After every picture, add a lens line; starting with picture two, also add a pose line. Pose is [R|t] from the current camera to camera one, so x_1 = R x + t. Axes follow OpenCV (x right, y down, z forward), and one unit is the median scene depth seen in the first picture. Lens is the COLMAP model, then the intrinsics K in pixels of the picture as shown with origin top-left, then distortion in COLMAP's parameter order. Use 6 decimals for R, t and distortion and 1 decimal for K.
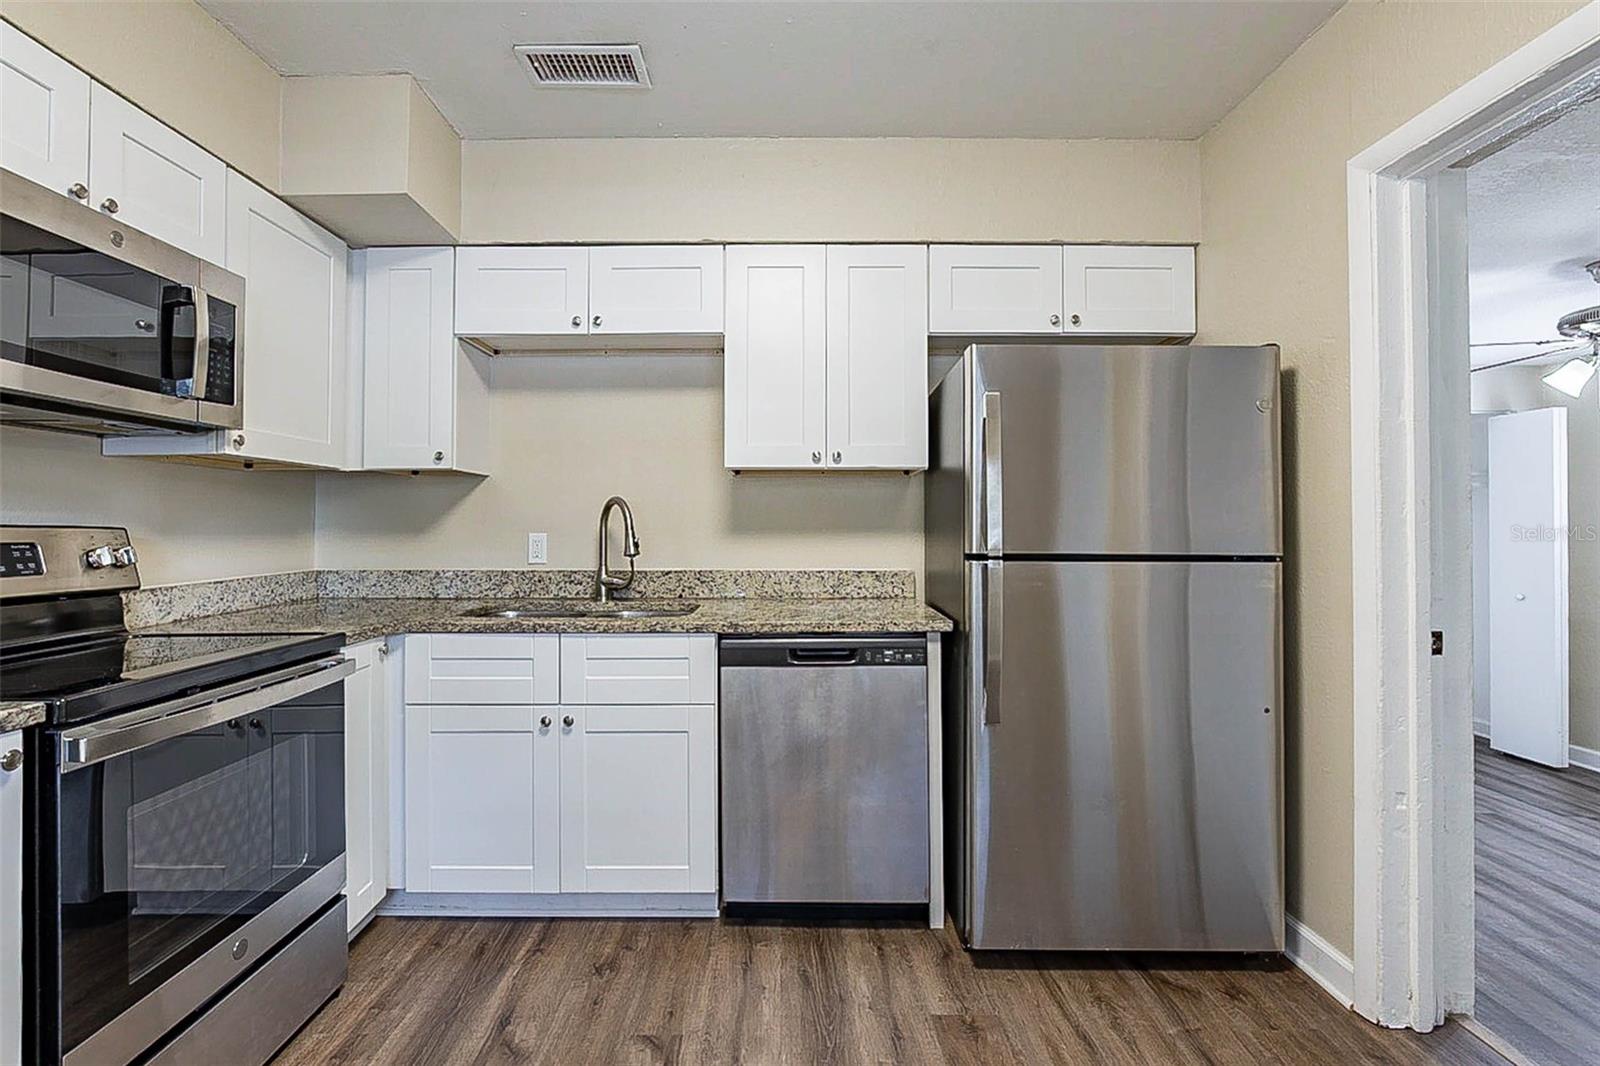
lens RADIAL K [[738.3, 0, 792.6], [0, 738.3, 517.4], [0, 0, 1]] dist [-0.021434, 0.004288]
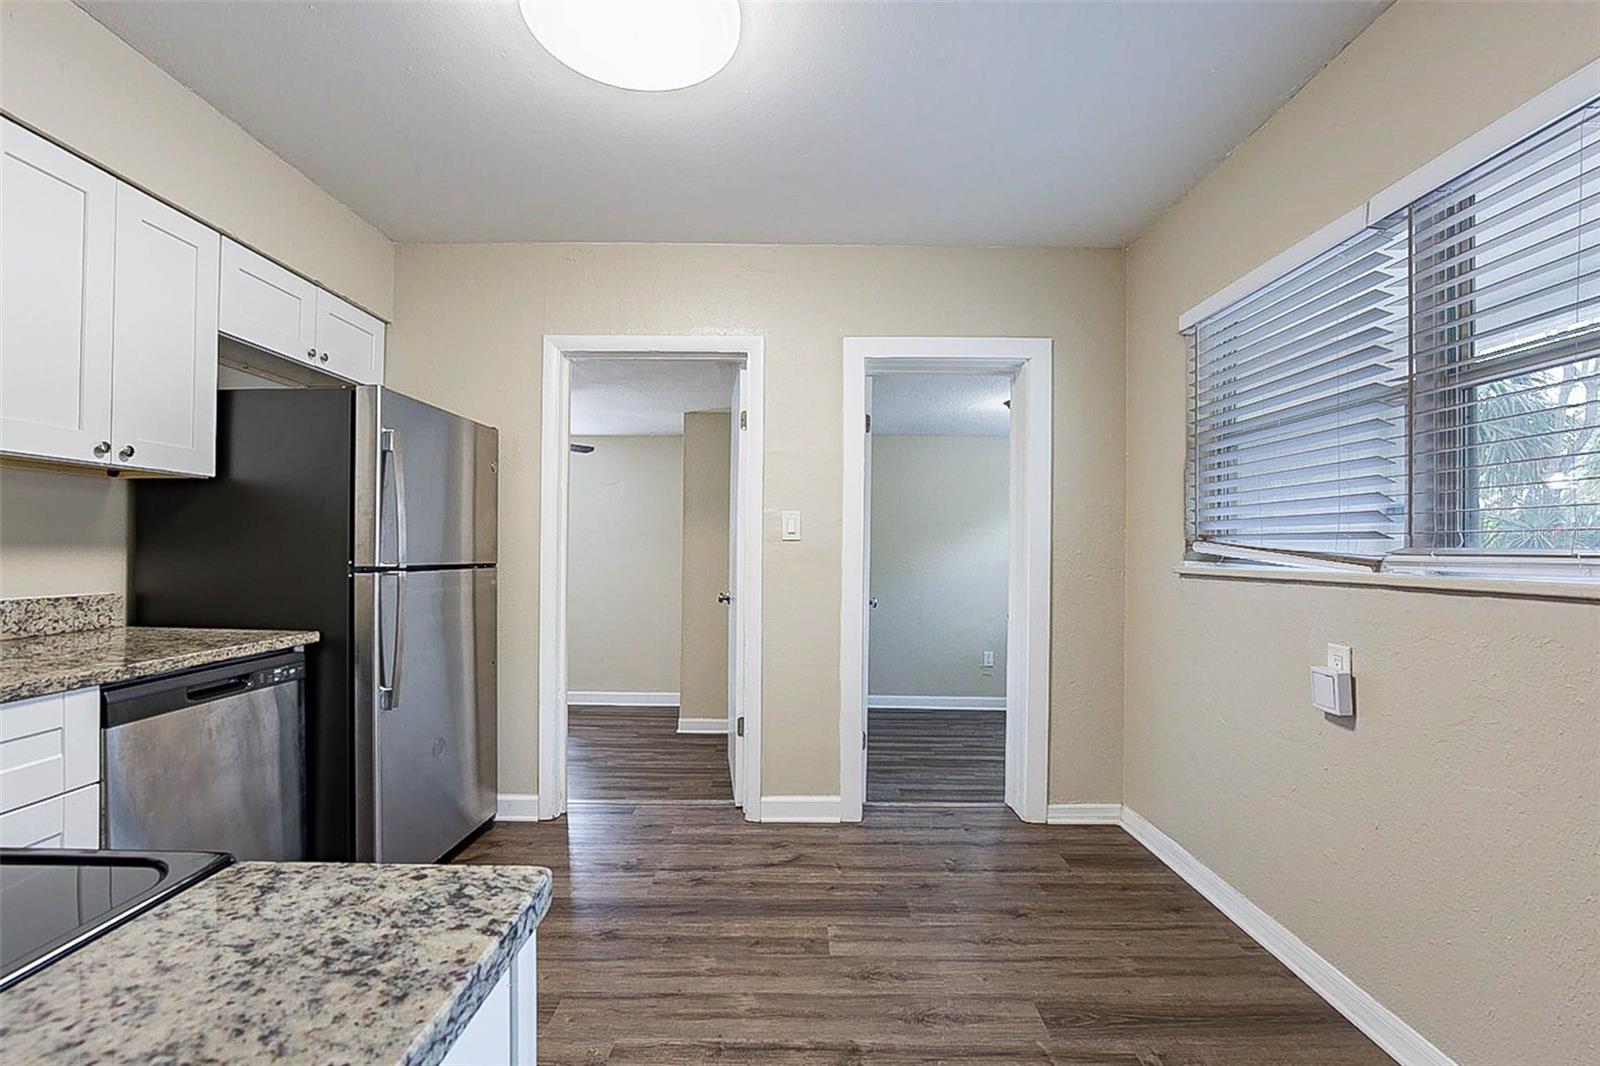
lens RADIAL K [[738.3, 0, 799.0], [0, 738.3, 542.6], [0, 0, 1]] dist [-0.021434, 0.004288]
pose [[0.015489, 0.008906, 0.999840, -0.712968], [-0.023310, 0.999692, -0.008544, 0.004819], [-0.999608, -0.023174, 0.015692, 0.257617]]
